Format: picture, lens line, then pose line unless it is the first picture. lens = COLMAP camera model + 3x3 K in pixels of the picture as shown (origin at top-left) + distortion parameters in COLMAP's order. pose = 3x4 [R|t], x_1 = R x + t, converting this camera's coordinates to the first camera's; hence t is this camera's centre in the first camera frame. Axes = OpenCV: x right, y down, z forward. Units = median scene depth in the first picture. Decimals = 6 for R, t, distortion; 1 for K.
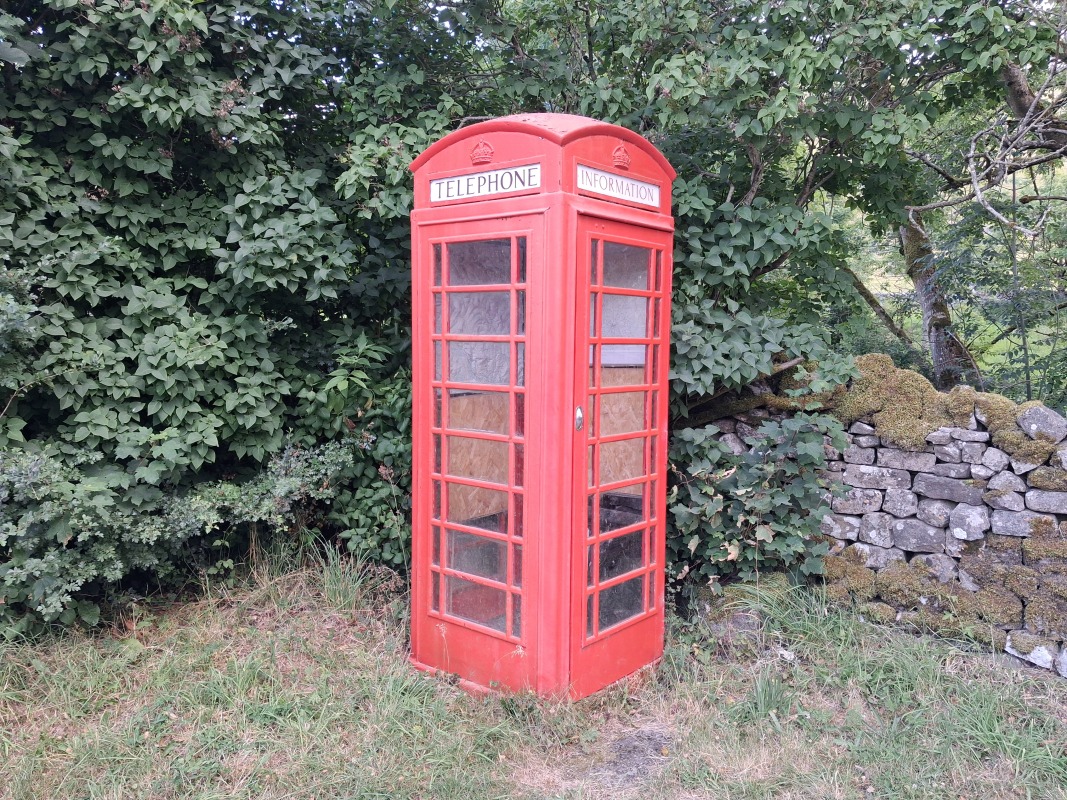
lens RADIAL K [[835.8, 0, 535.2], [0, 835.8, 402.1], [0, 0, 1]] dist [-0.069124, 0.049271]
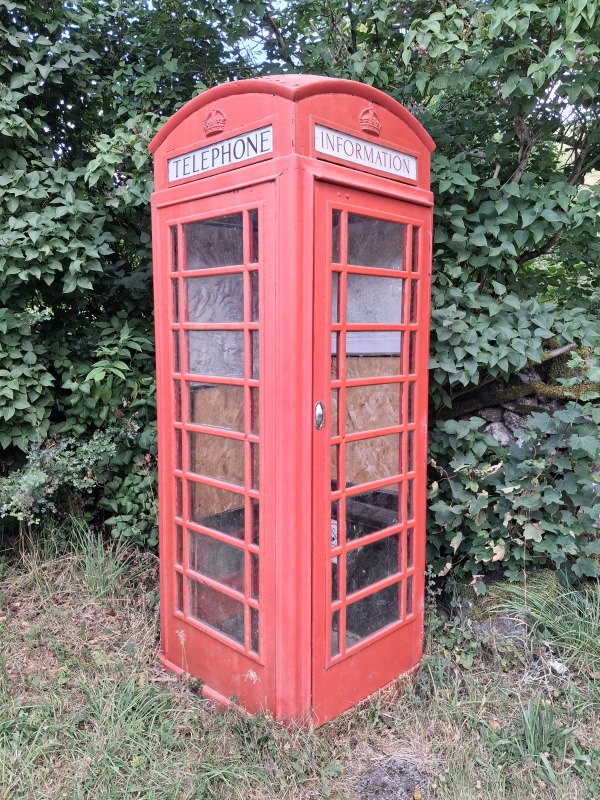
lens RADIAL K [[626.7, 0, 283.9], [0, 626.7, 396.0], [0, 0, 1]] dist [-0.069124, 0.049271]
pose [[0.994913, -0.003553, -0.100678, 0.068768], [0.006185, 0.999647, 0.025843, -0.015630], [0.100550, -0.026334, 0.994583, 0.288416]]
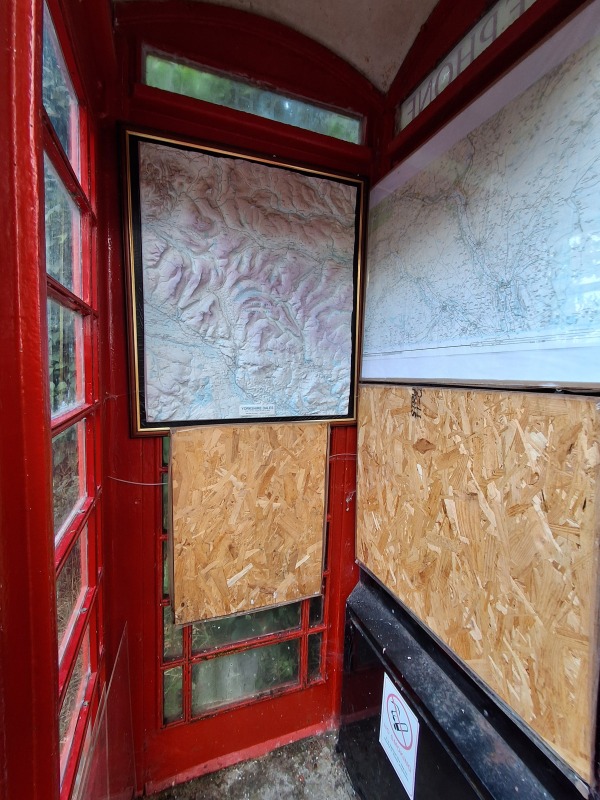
lens RADIAL K [[365.4, 0, 299.3], [0, 365.4, 400.8], [0, 0, 1]] dist [-0.000693, -0.000018]
pose [[0.866039, 0.064658, -0.495777, 0.095469], [-0.056829, 0.997906, 0.030874, -0.033153], [0.496736, 0.001437, 0.867901, 0.733306]]
